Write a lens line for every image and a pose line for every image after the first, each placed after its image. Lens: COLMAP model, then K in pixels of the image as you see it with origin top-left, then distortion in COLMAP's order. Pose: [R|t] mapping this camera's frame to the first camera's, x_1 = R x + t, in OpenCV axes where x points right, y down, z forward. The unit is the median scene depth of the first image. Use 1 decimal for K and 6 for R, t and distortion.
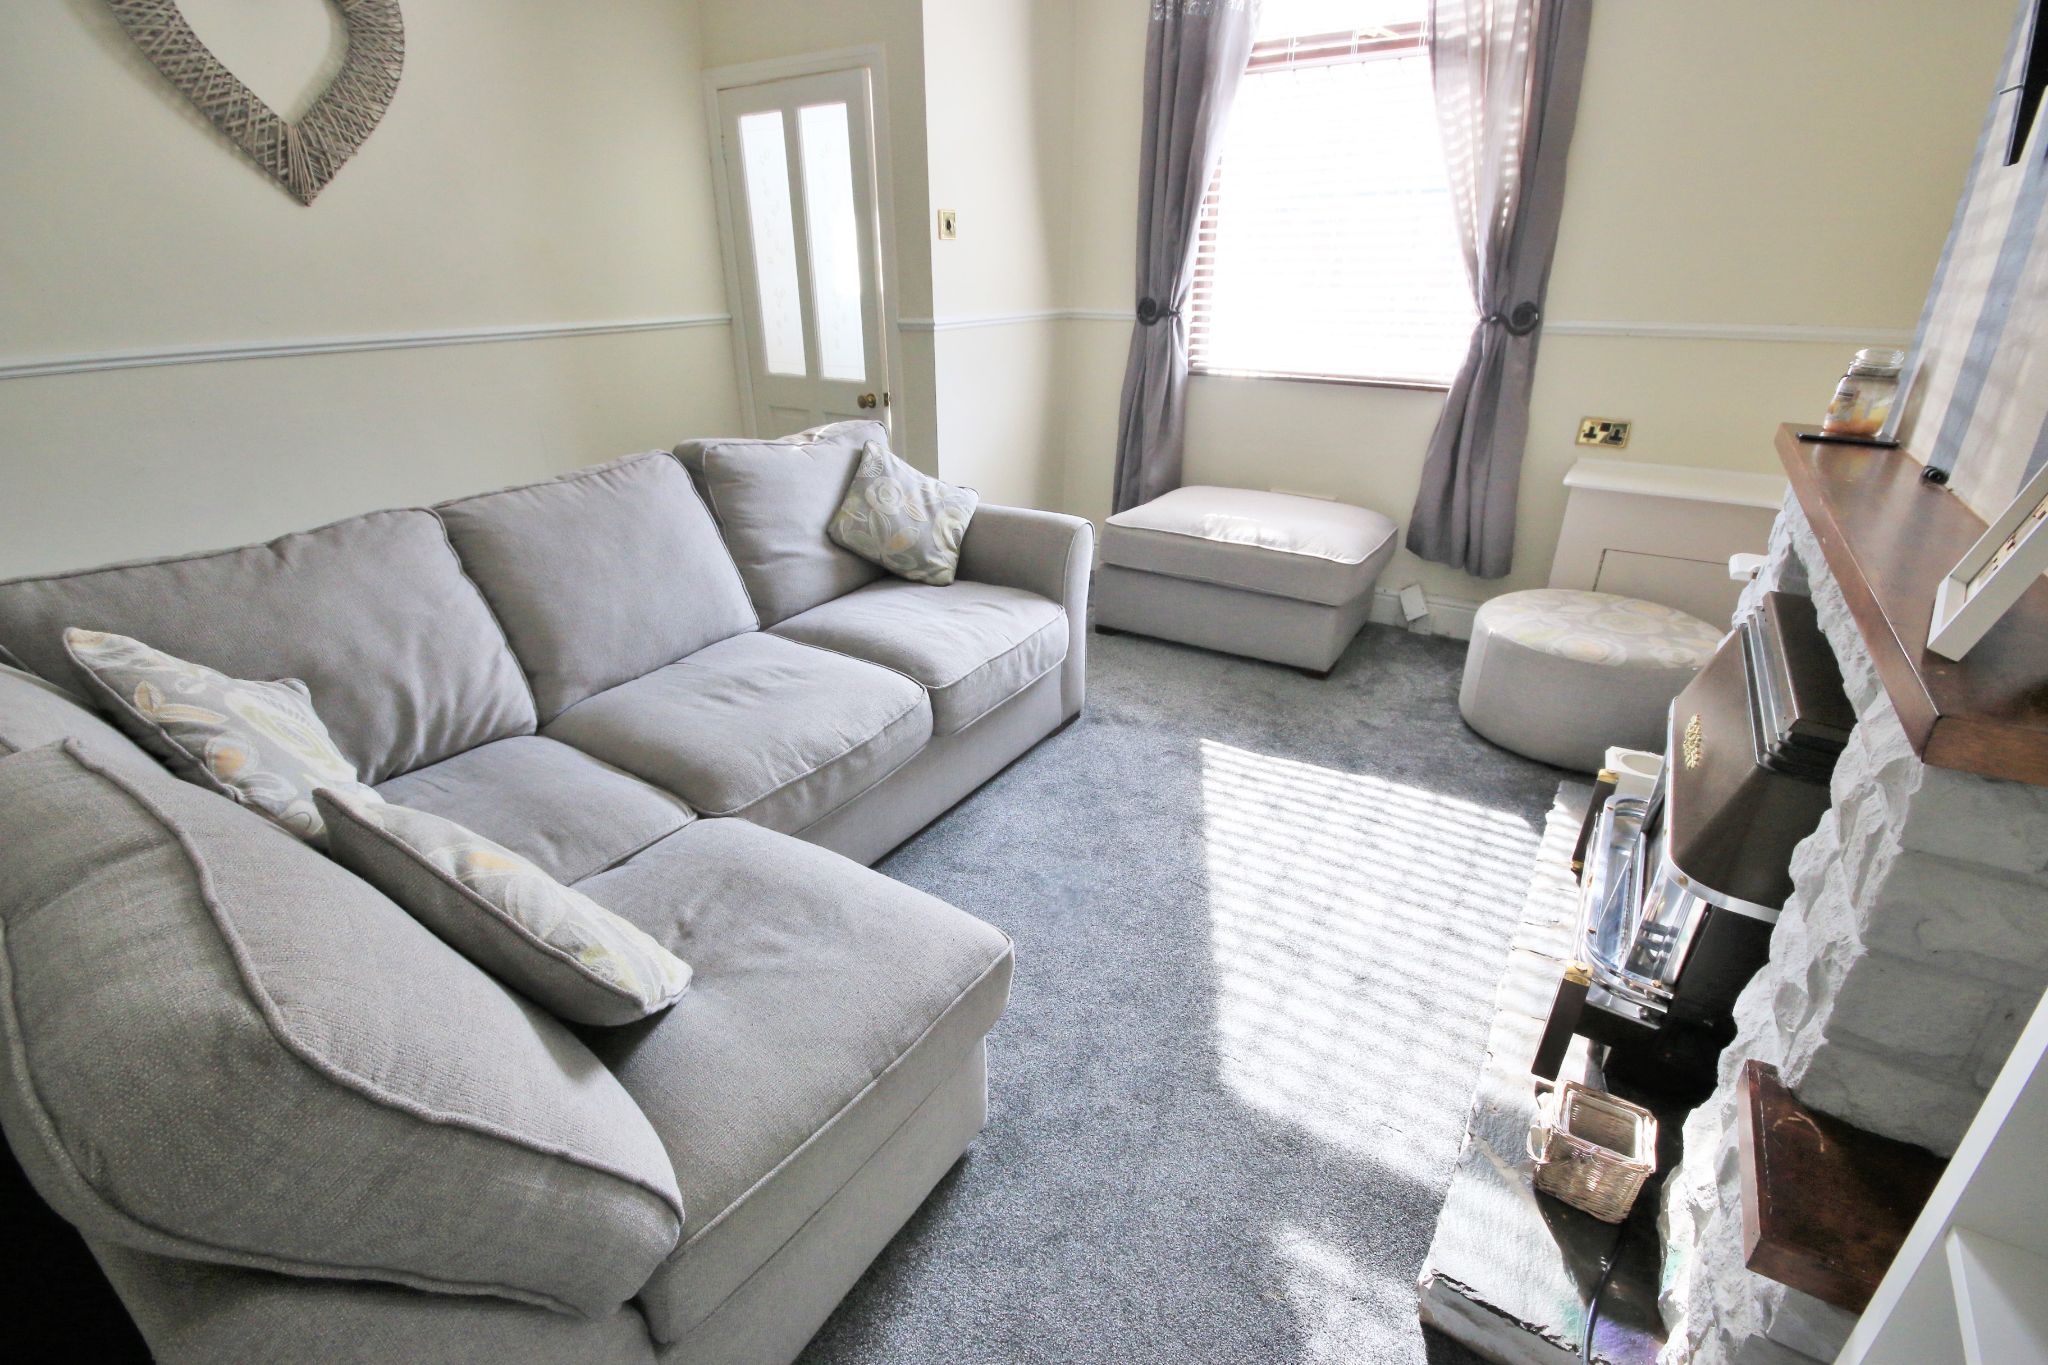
lens RADIAL K [[942.0, 0, 1019.6], [0, 942.0, 686.1], [0, 0, 1]] dist [-0.001300, -0.000627]
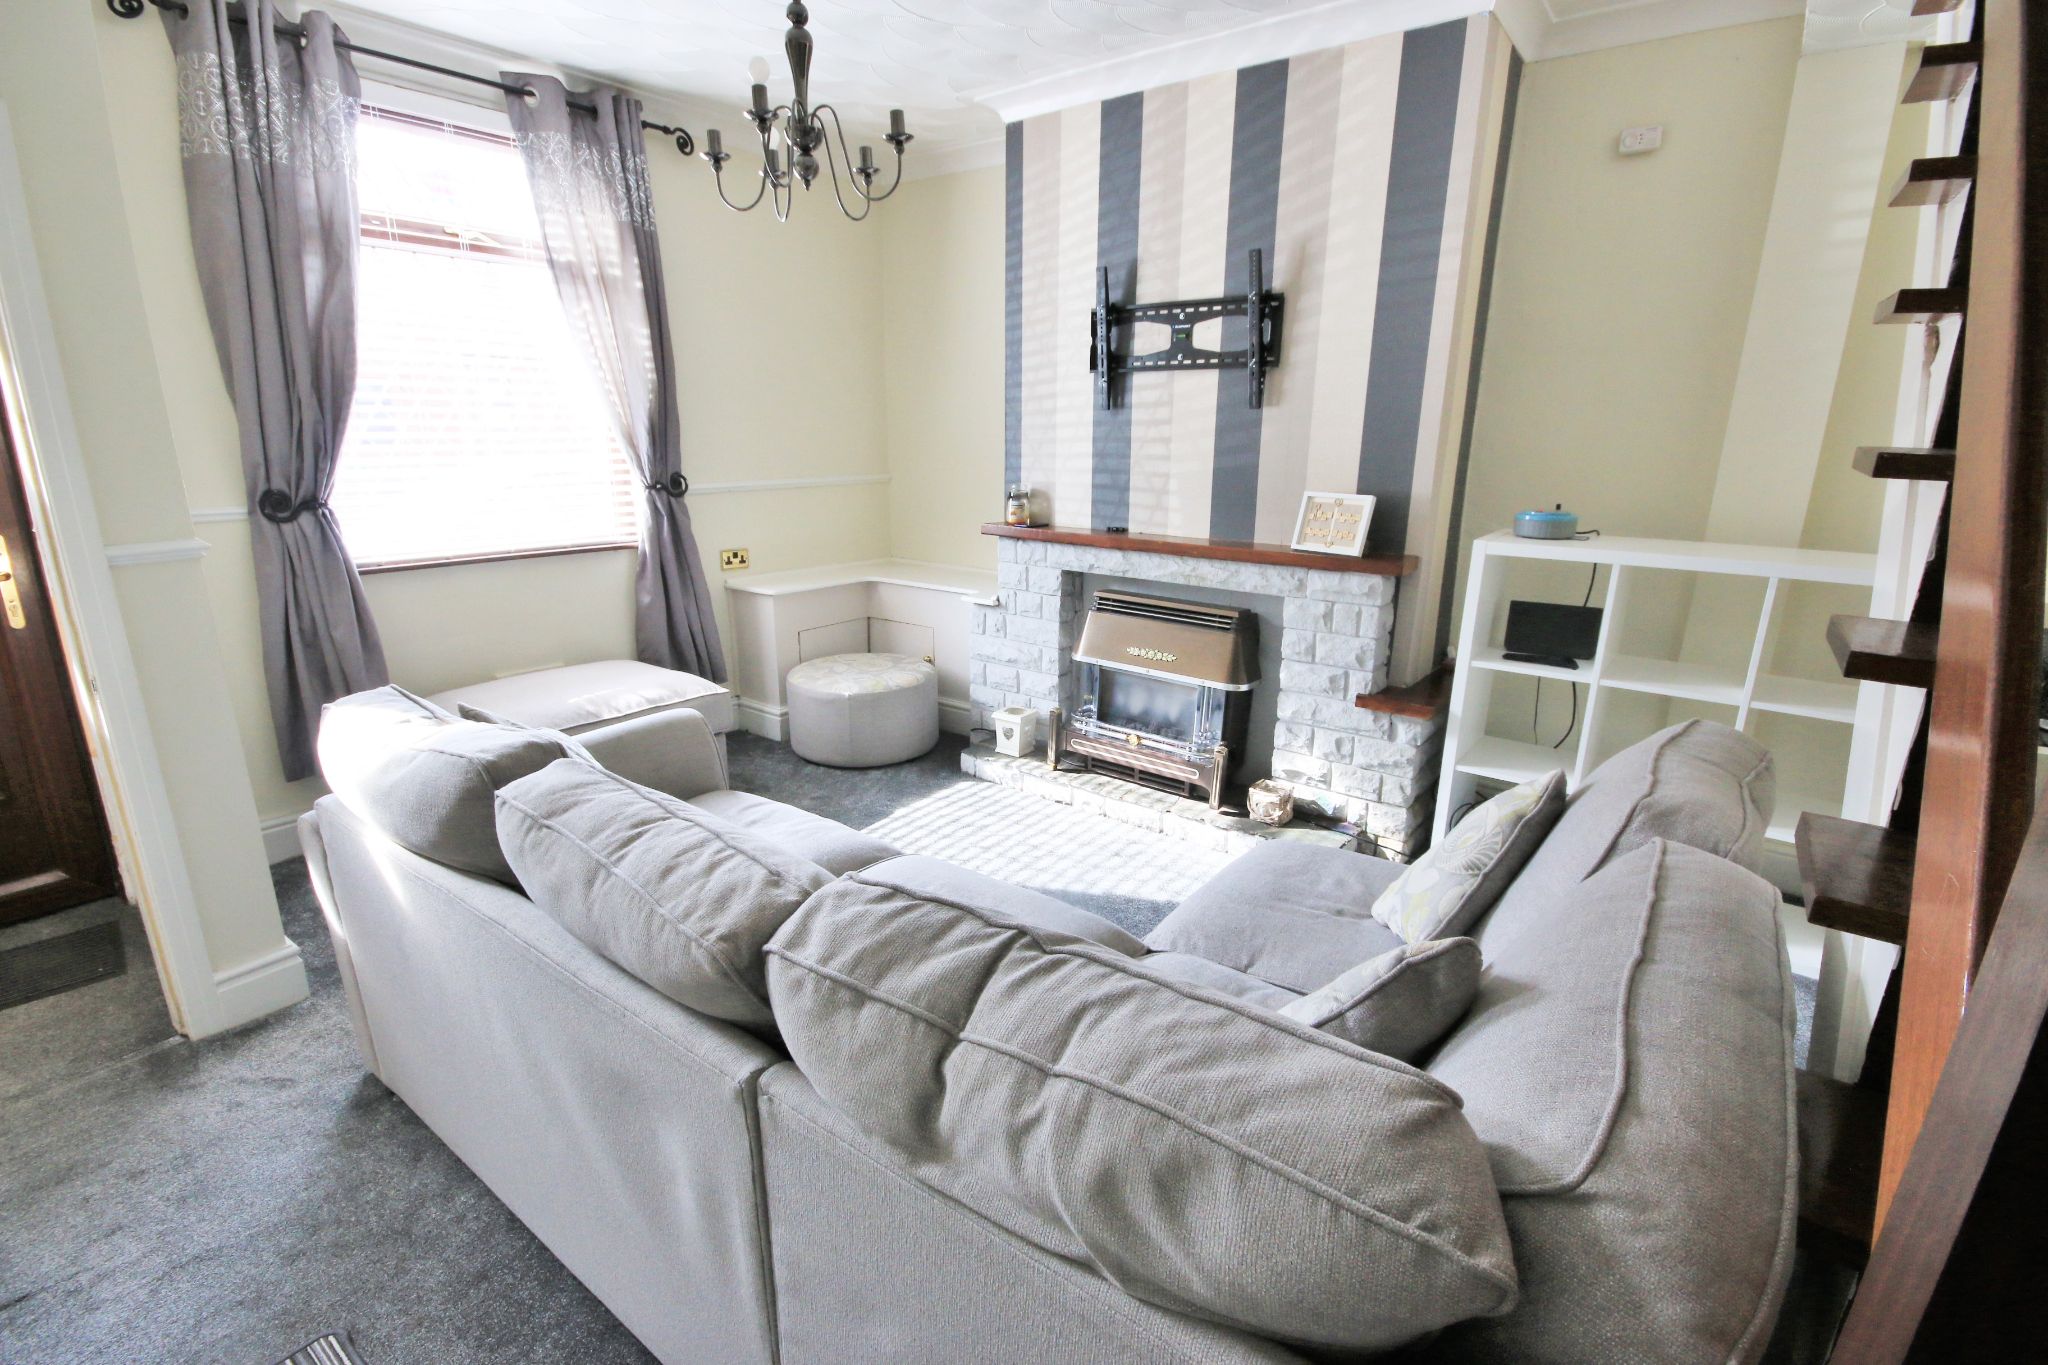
lens RADIAL K [[942.0, 0, 1019.5], [0, 942.0, 683.0], [0, 0, 1]] dist [-0.001300, -0.000627]
pose [[0.066093, -0.259410, 0.963503, -0.740302], [0.398255, 0.892225, 0.212900, -0.242572], [-0.914890, 0.369649, 0.162281, 0.478973]]
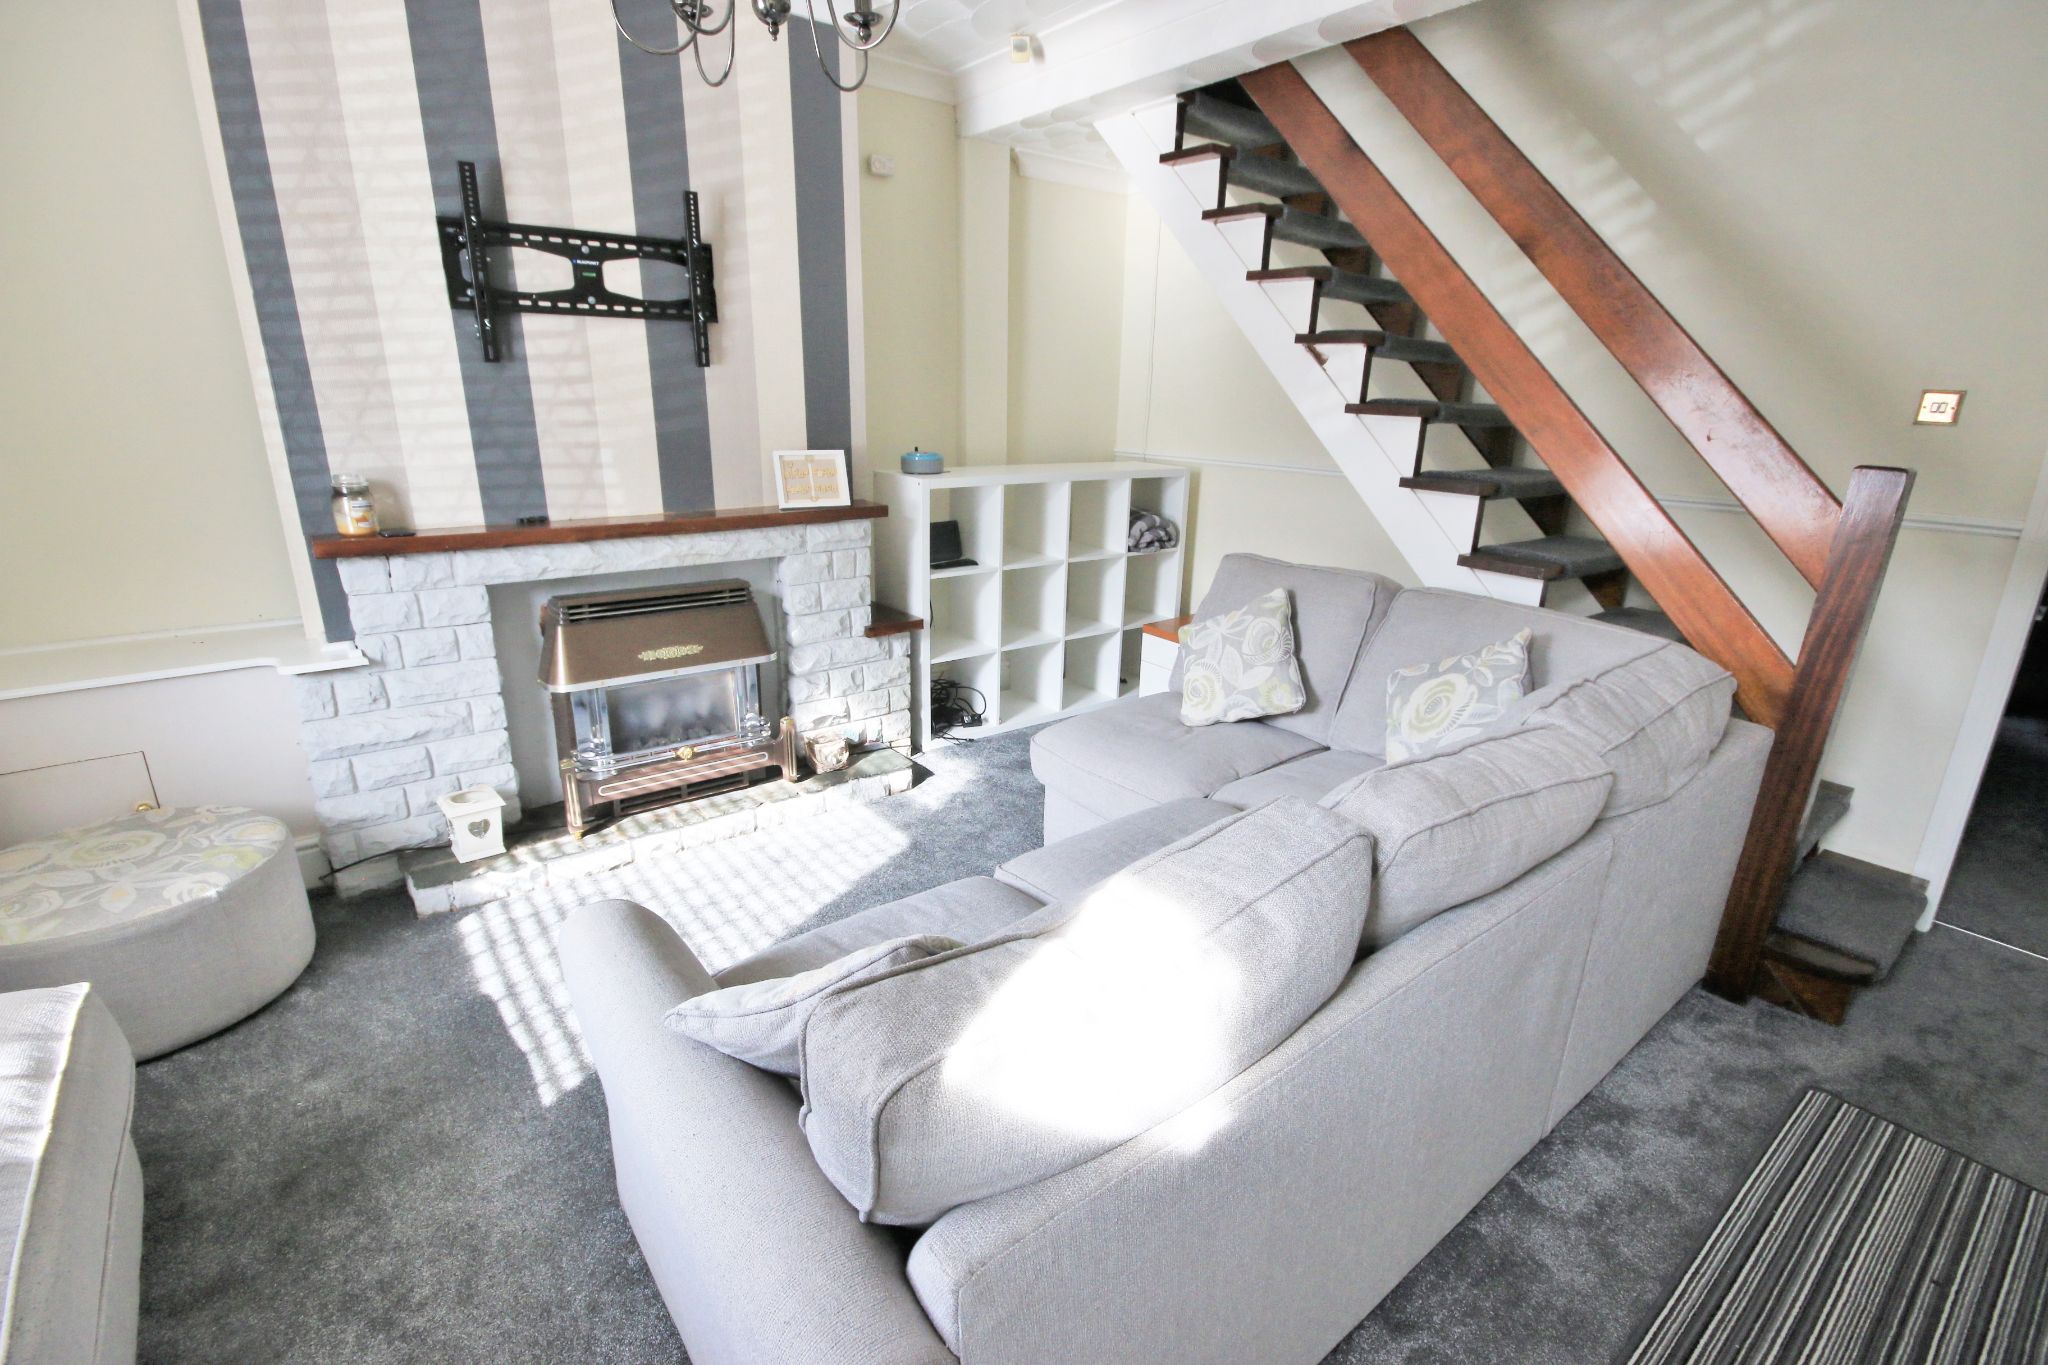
lens RADIAL K [[942.0, 0, 1006.5], [0, 942.0, 692.9], [0, 0, 1]] dist [-0.001300, -0.000627]
pose [[-0.945943, -0.105985, 0.306529, -0.272129], [0.123861, 0.755420, 0.643428, -0.521964], [-0.299752, 0.646613, -0.701456, 1.107477]]
